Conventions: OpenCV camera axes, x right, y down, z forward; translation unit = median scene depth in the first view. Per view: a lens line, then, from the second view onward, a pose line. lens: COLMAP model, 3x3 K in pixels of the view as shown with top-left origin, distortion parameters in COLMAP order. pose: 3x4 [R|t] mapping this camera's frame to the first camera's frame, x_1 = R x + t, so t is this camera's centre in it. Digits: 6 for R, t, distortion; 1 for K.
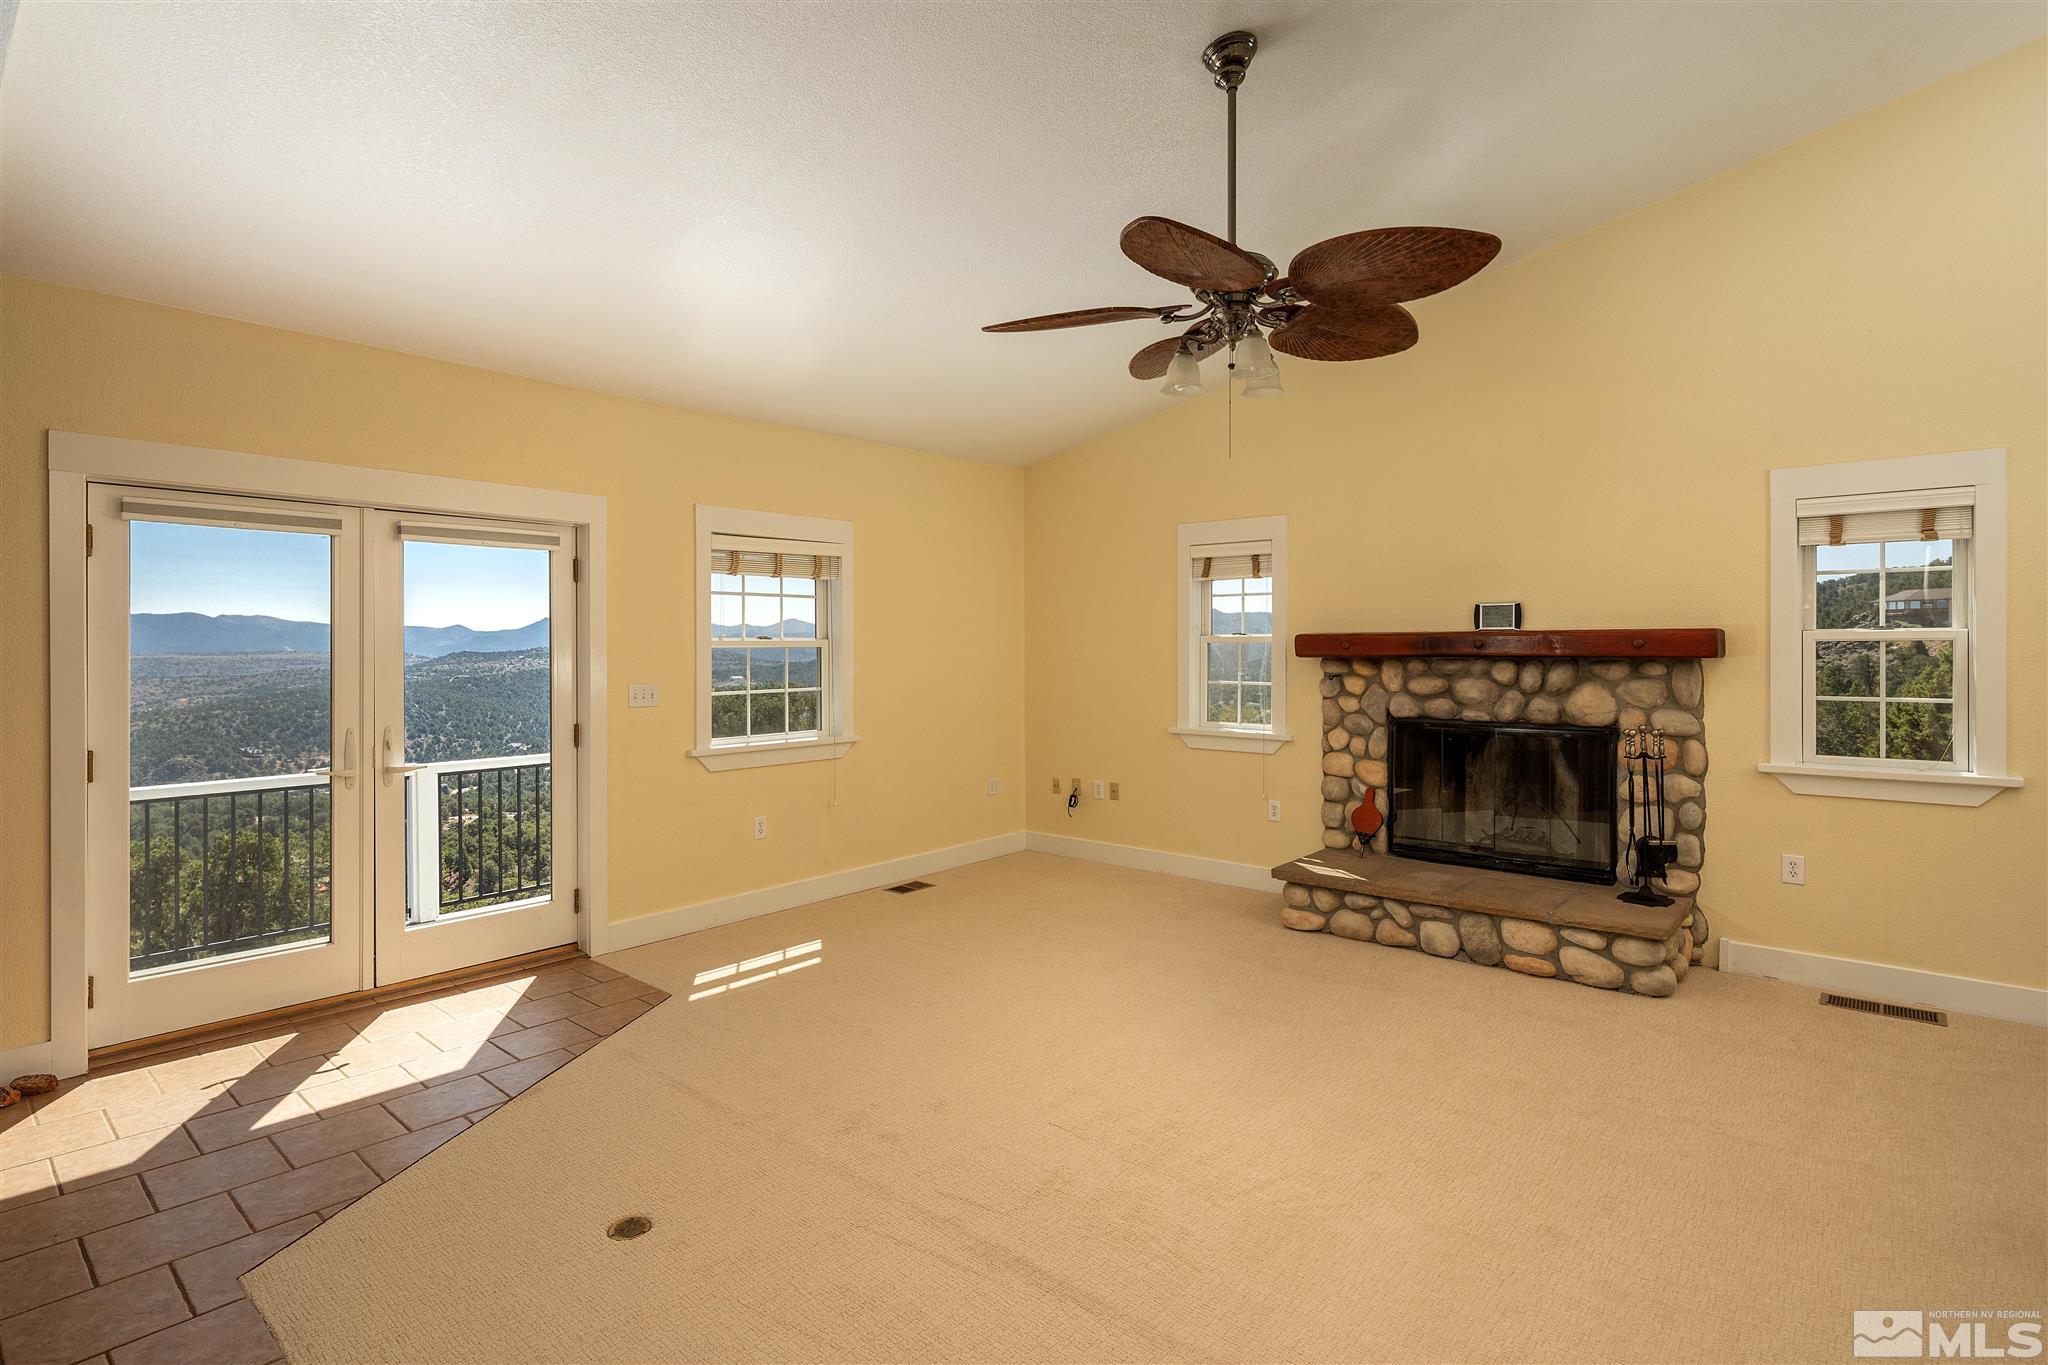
lens RADIAL K [[1024.3, 0, 1023.6], [0, 1024.3, 650.0], [0, 0, 1]] dist [0.011258, 0.000141]
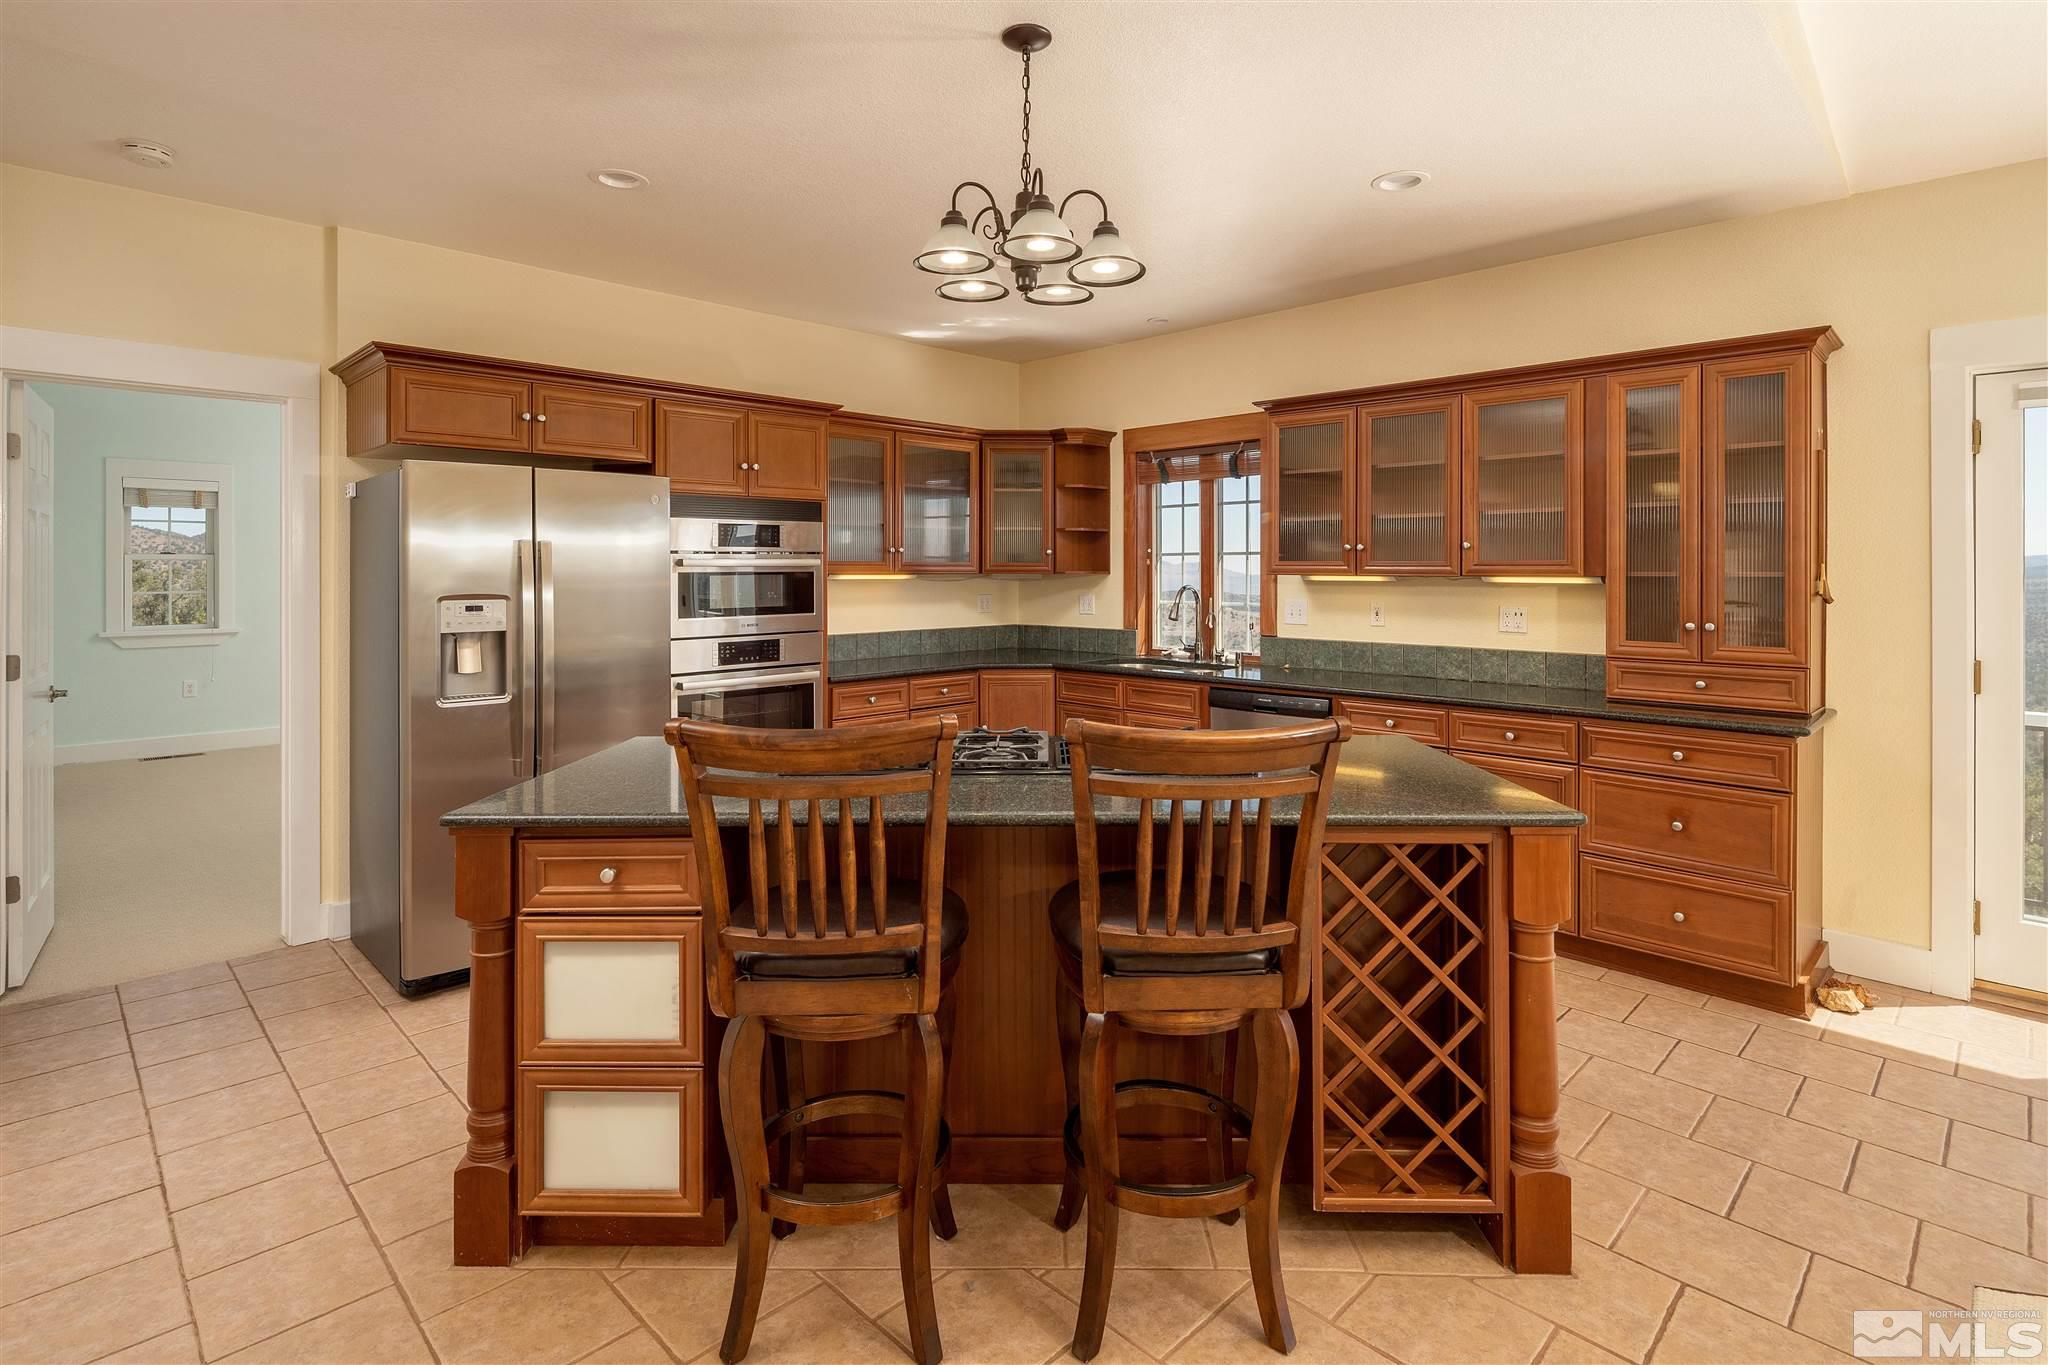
lens RADIAL K [[1004.3, 0, 1007.3], [0, 1004.3, 569.0], [0, 0, 1]] dist [0.014938, -0.010560]
pose [[-0.075996, -0.001589, -0.997107, 0.057813], [-0.005829, 0.999982, -0.001149, 0.015337], [0.997091, 0.005725, -0.076004, 0.139974]]
